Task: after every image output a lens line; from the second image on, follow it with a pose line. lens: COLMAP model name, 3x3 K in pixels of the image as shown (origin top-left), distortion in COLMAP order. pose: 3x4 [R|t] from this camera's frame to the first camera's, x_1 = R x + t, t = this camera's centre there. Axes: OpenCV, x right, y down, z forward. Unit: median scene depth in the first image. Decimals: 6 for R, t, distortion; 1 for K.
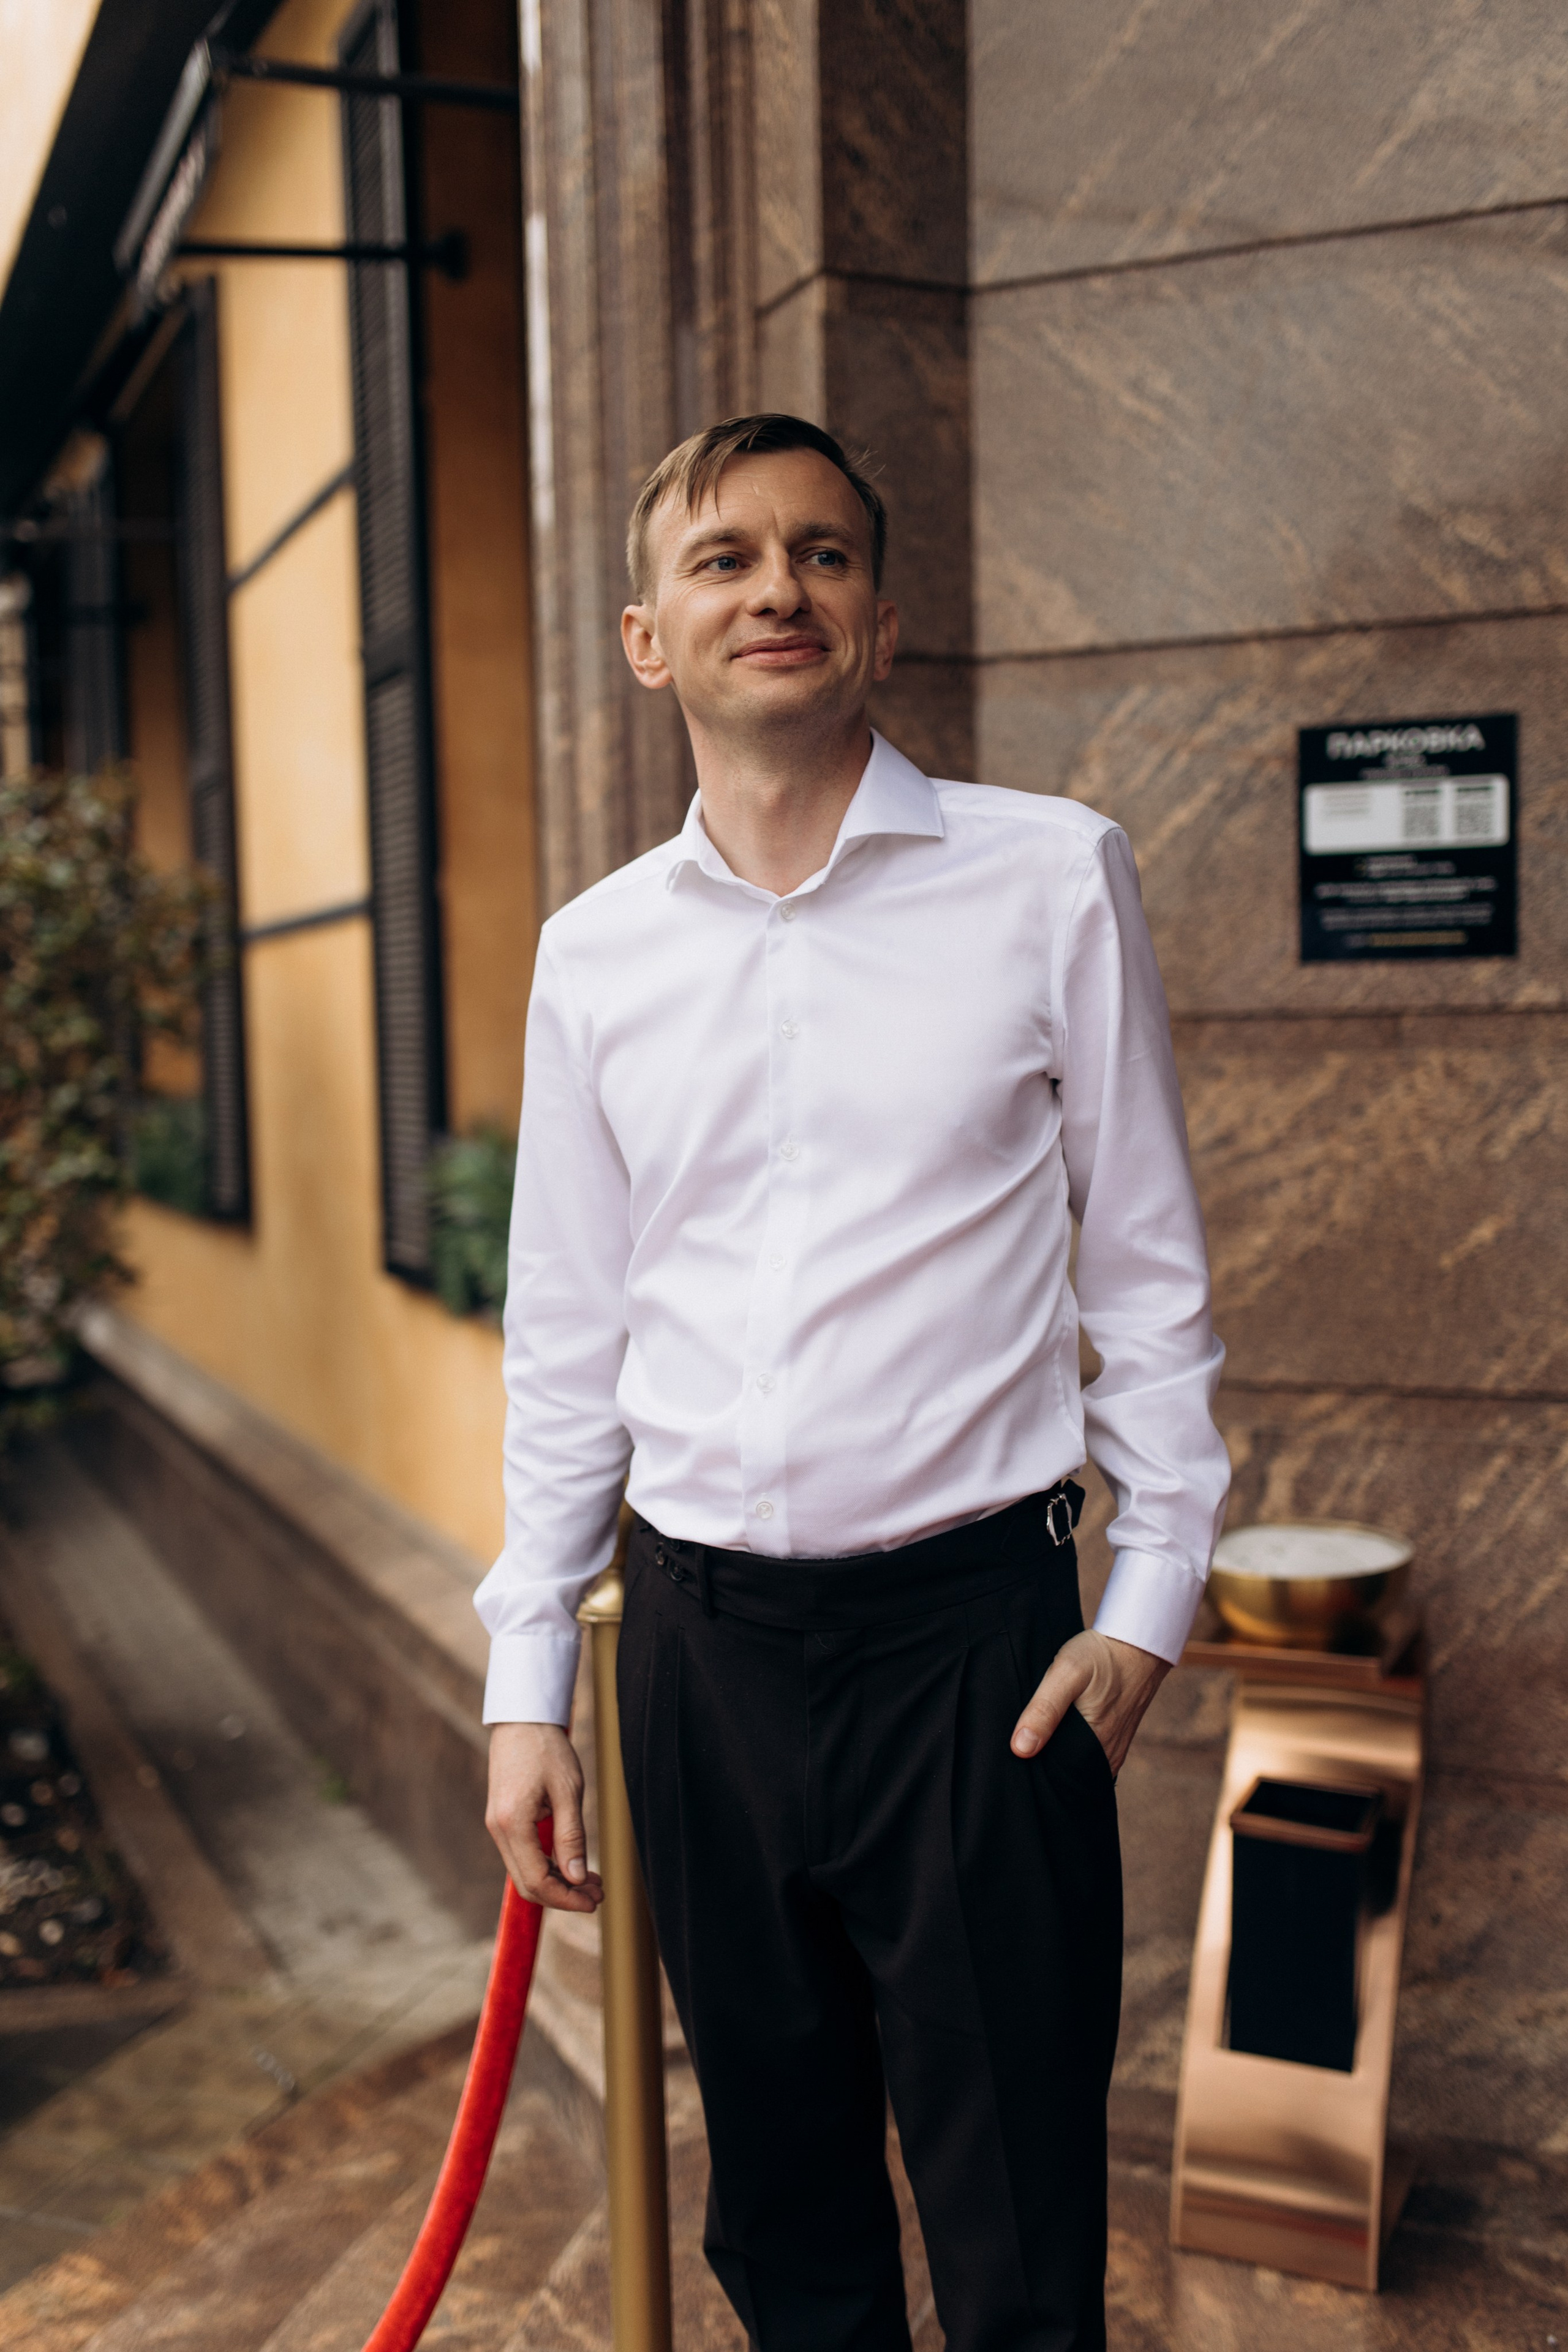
lens RADIAL K [[2701.2, 0, 819.4], [0, 2701.2, 1260.8], [0, 0, 1]] dist [0.010811, 0.012299]
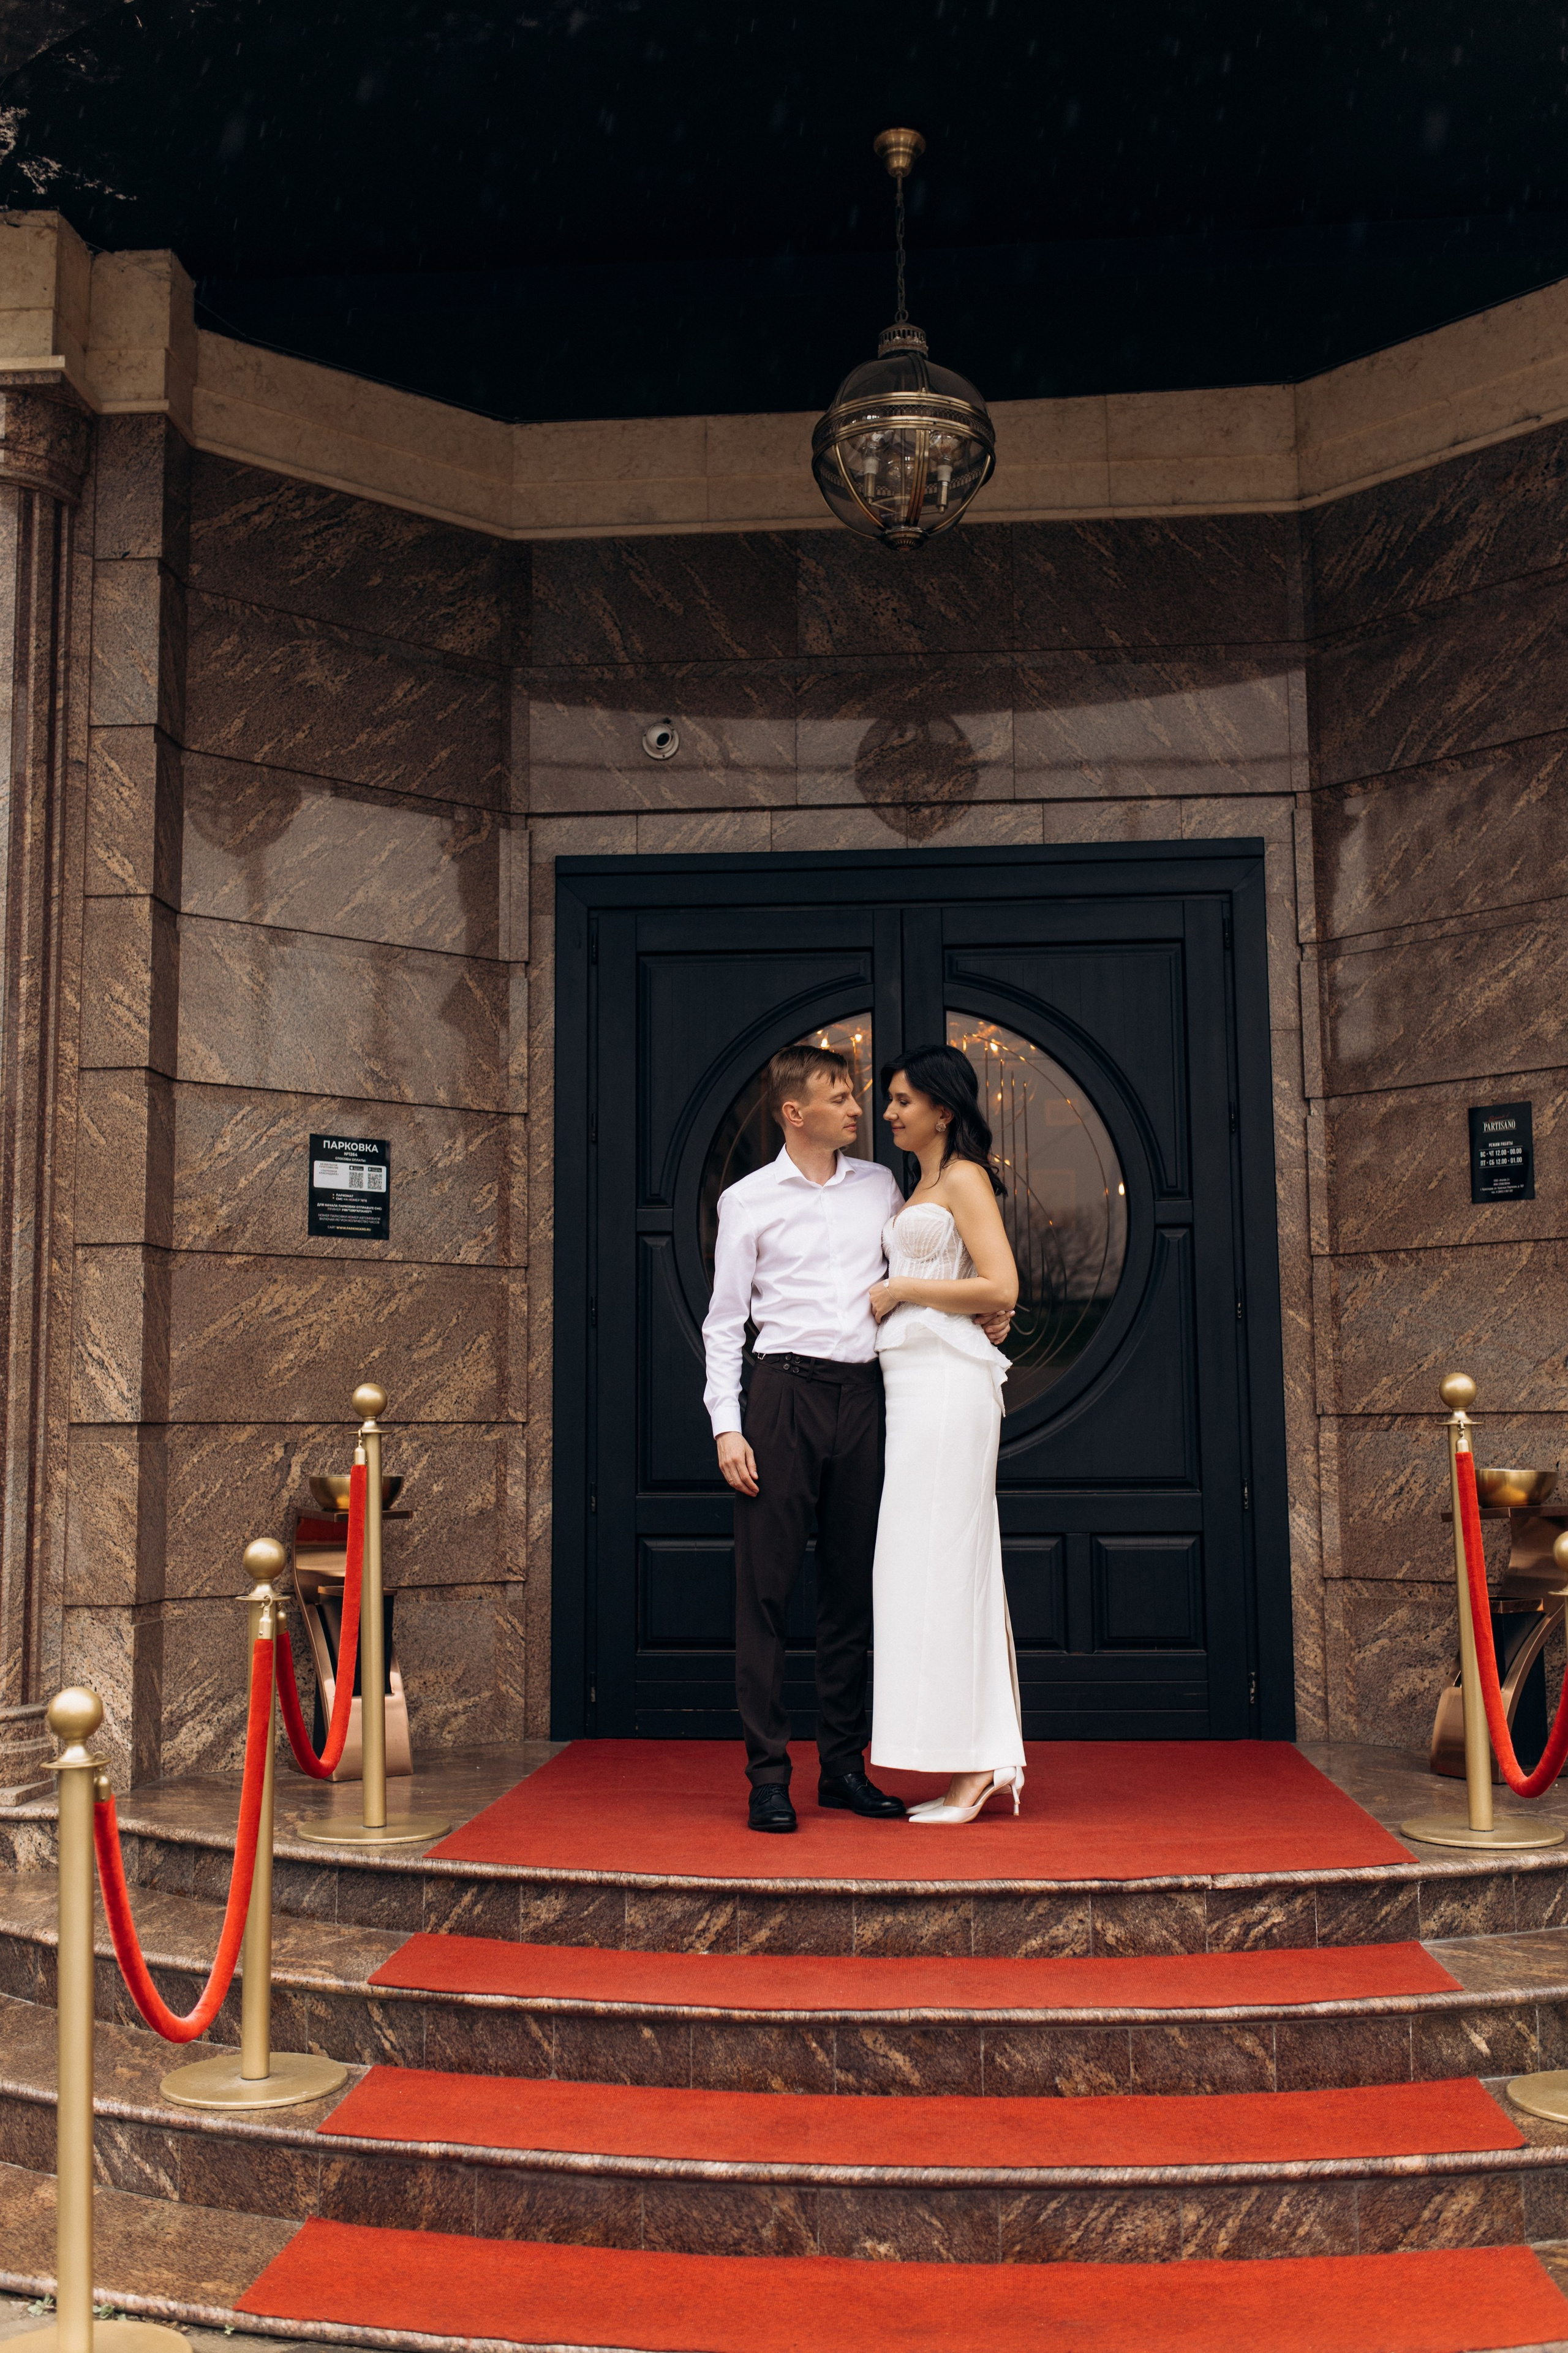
lens RADIAL K [[2322.7, 0, 766.3], [0, 2322.7, 1160.2], [0, 0, 1]] dist [0.008765, 0.005139]
pose [[0.376339, 0.115787, 0.919218, -1.513264], [0.069671, 0.985814, -0.152700, 0.157270], [-0.923859, 0.121510, 0.362933, -0.081978]]
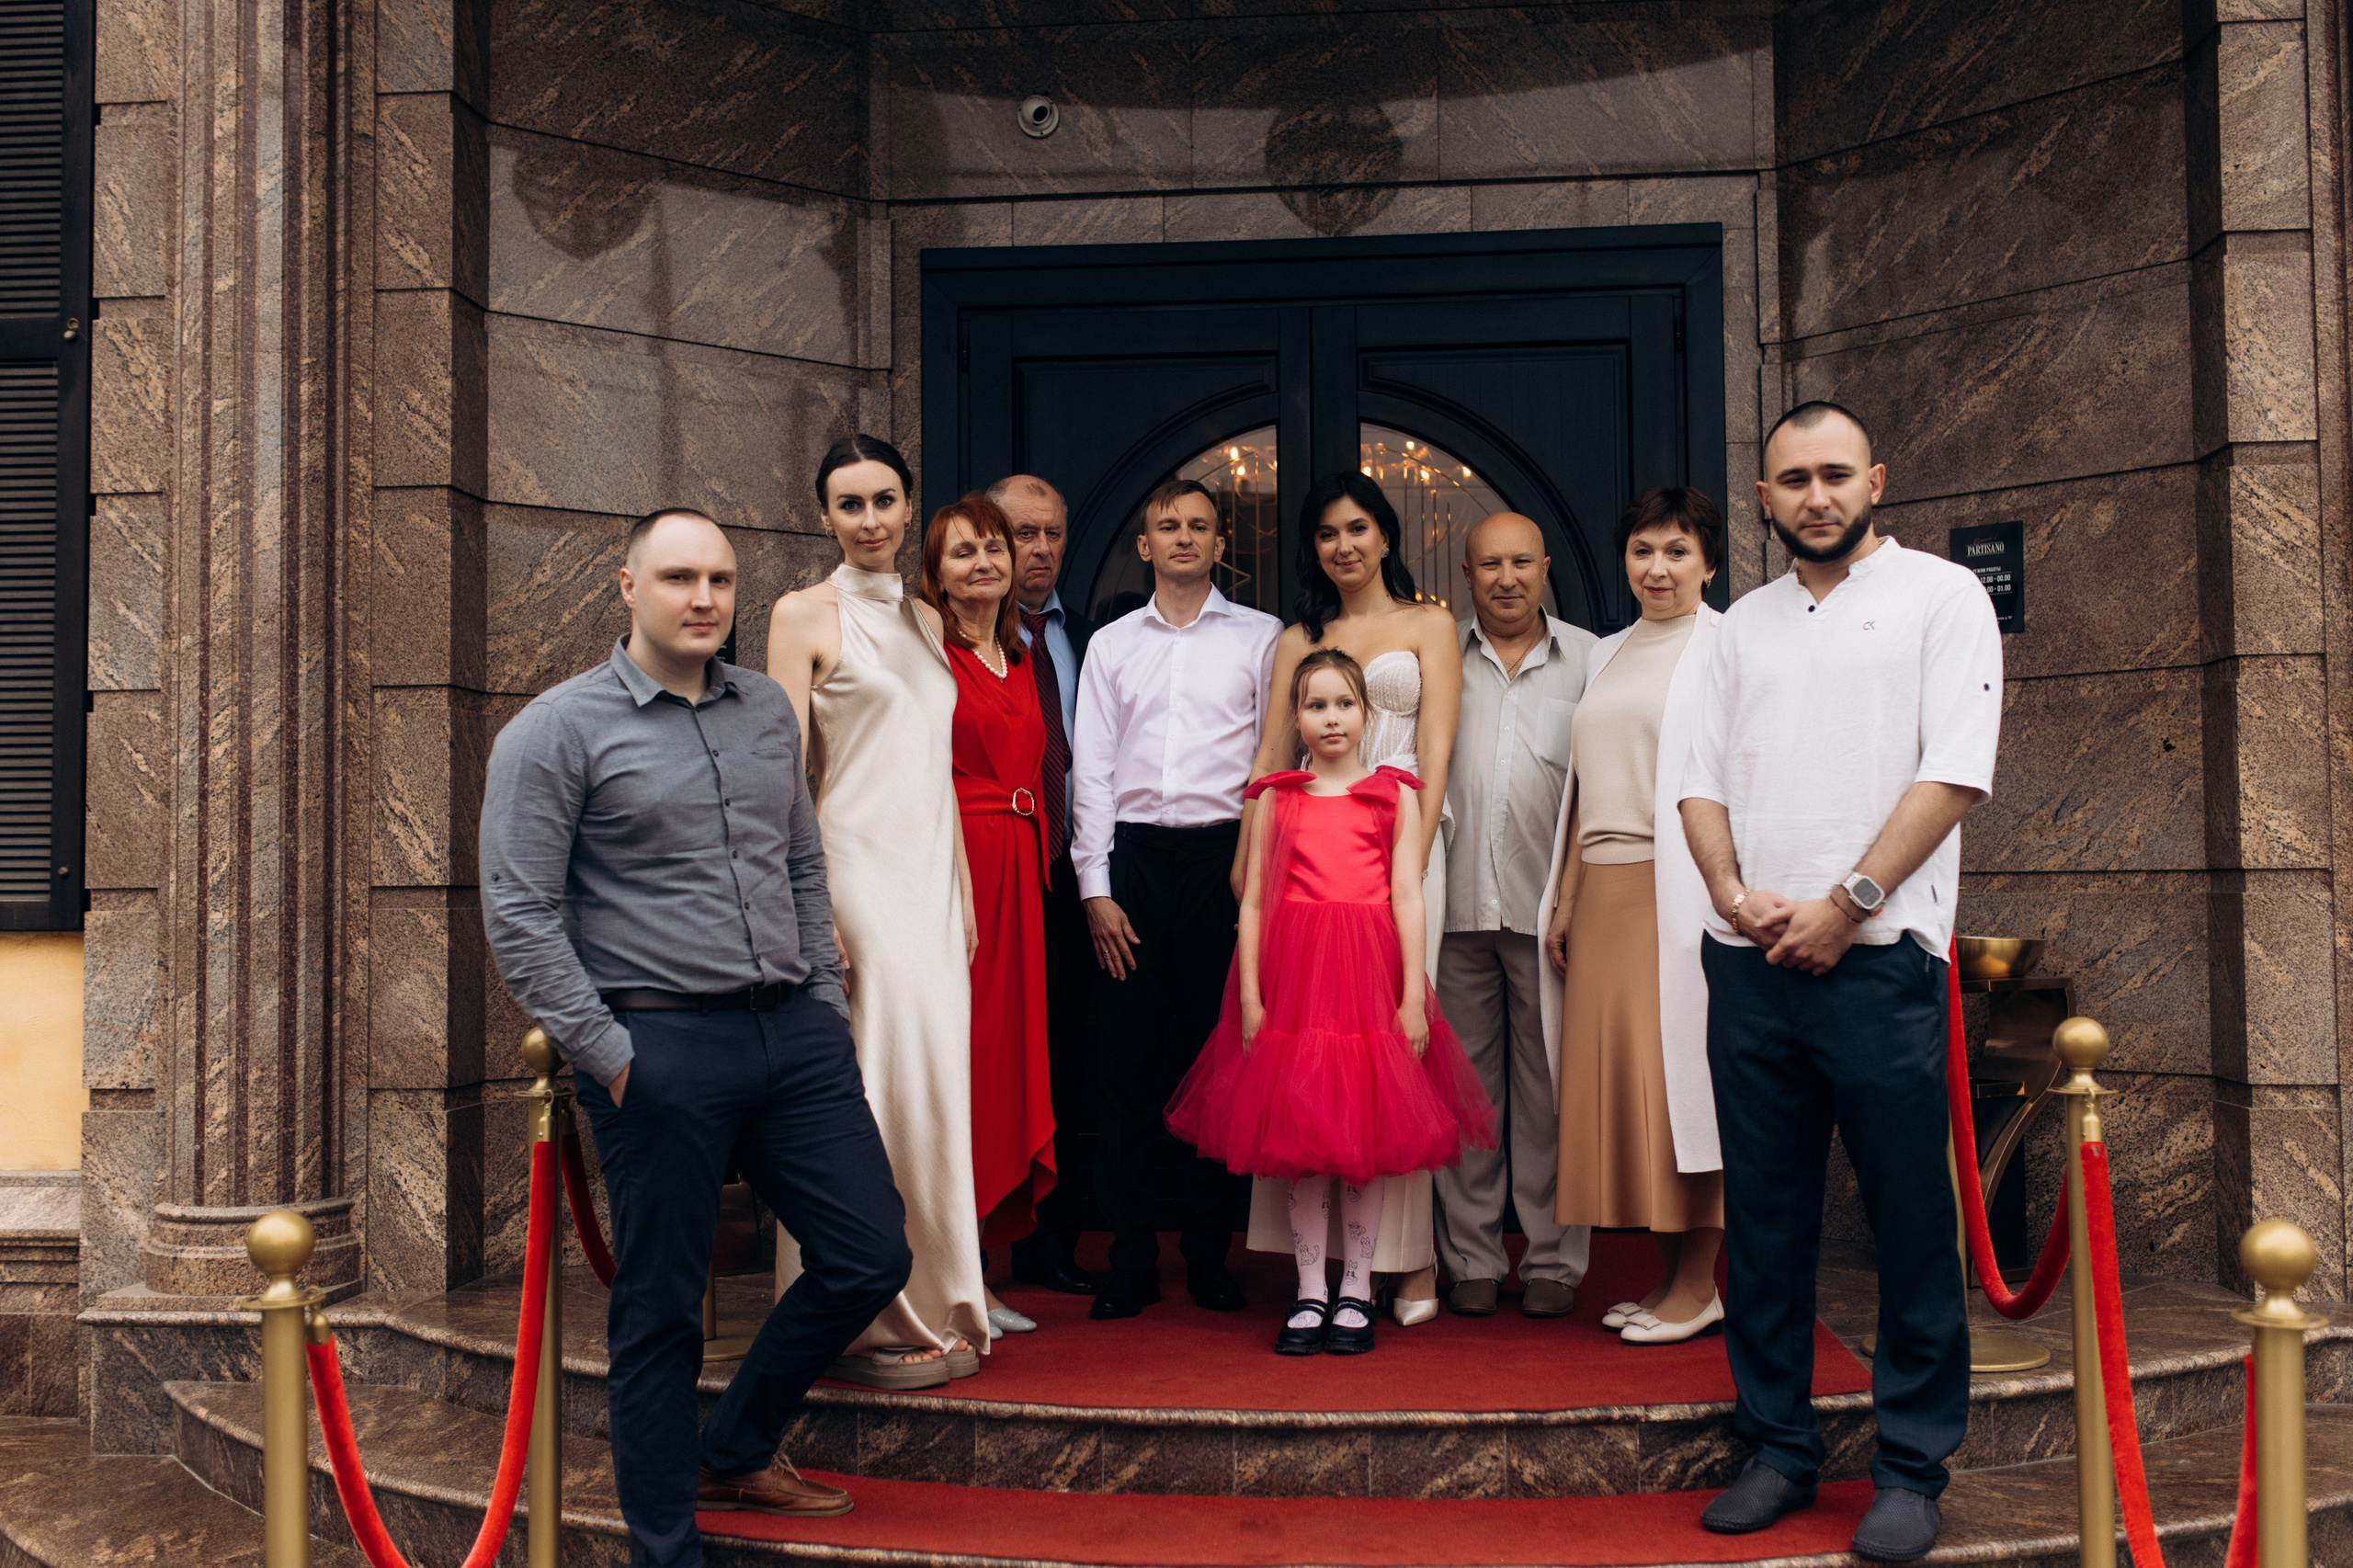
lens RADIAL K [[2337.6, 0, 1179.1], [0, 2337.6, 775.4], [0, 0, 1]] dist [0.003675, 0.027025]
pose [[0.389565, 0.049192, 0.919684, -1.304849], [0.069985, 0.994104, -0.082817, 0.141538], [-0.918336, 0.096627, 0.383826, -0.045681]]
